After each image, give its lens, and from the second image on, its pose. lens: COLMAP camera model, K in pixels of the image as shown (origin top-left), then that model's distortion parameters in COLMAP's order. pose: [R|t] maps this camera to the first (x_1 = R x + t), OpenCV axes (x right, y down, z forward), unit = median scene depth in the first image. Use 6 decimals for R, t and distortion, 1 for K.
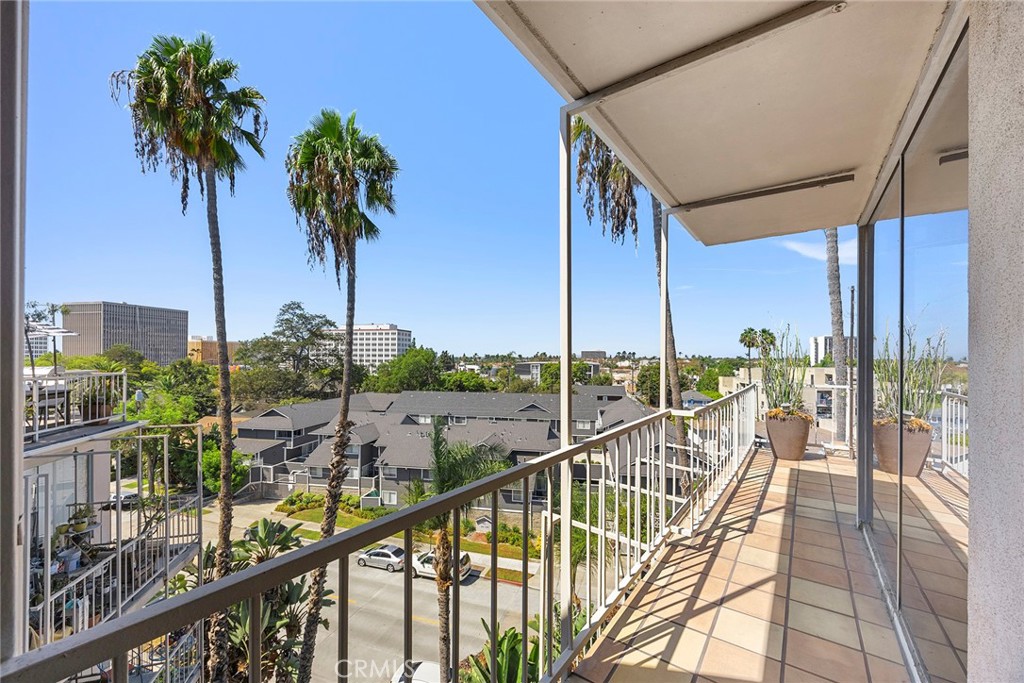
lens RADIAL K [[399.2, 0, 519.9], [0, 399.2, 349.9], [0, 0, 1]] dist [-0.001060, -0.000252]
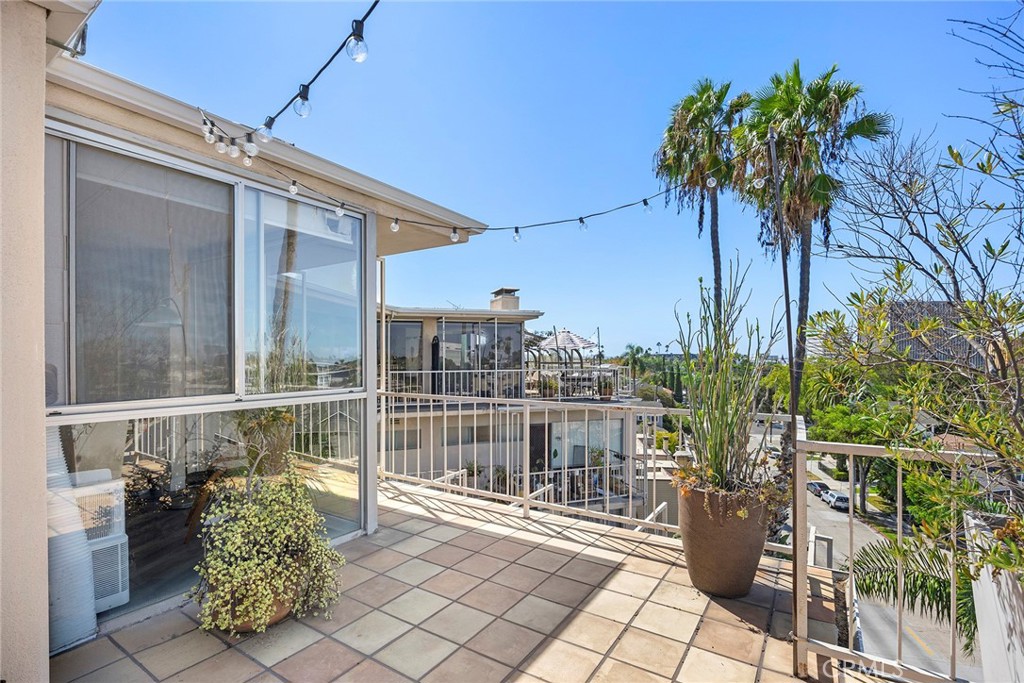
lens RADIAL K [[484.8, 0, 512.0], [0, 484.8, 358.1], [0, 0, 1]] dist [-0.002515, -0.000159]
pose [[0.045082, -0.000222, -0.998983, 0.121533], [0.015510, 0.999880, 0.000478, 0.001321], [0.998863, -0.015516, 0.045080, 0.076133]]
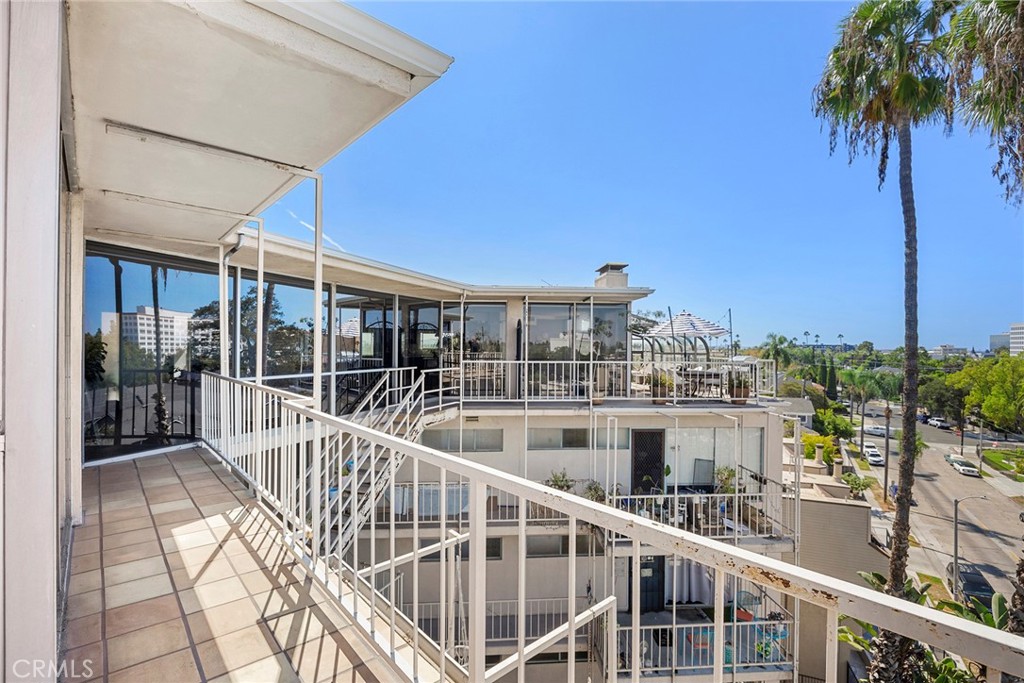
lens RADIAL K [[468.9, 0, 512.8], [0, 468.9, 345.7], [0, 0, 1]] dist [-0.000713, 0.000312]
pose [[-0.217282, -0.002121, -0.976106, 0.069856], [0.001520, 0.999996, -0.002512, 0.001402], [0.976108, -0.002030, -0.217278, 0.089353]]
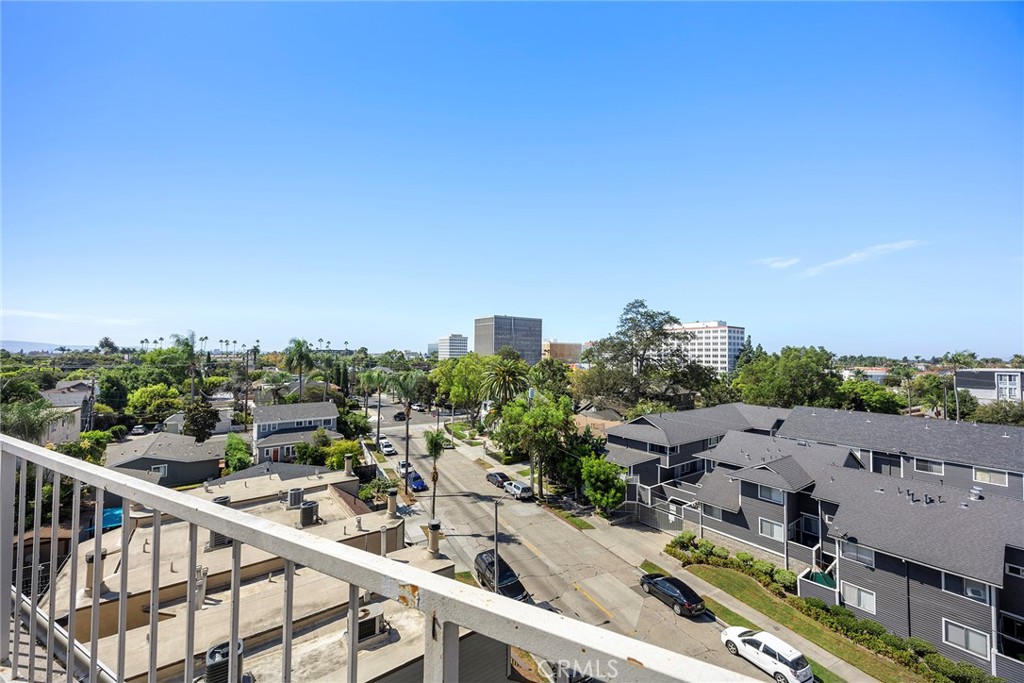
lens RADIAL K [[384.7, 0, 507.8], [0, 384.7, 342.6], [0, 0, 1]] dist [-0.000683, -0.000068]
pose [[0.723052, -0.016862, -0.690588, -0.189066], [0.002493, 0.999759, -0.021800, 0.002618], [0.690789, 0.014041, 0.722920, 0.140969]]
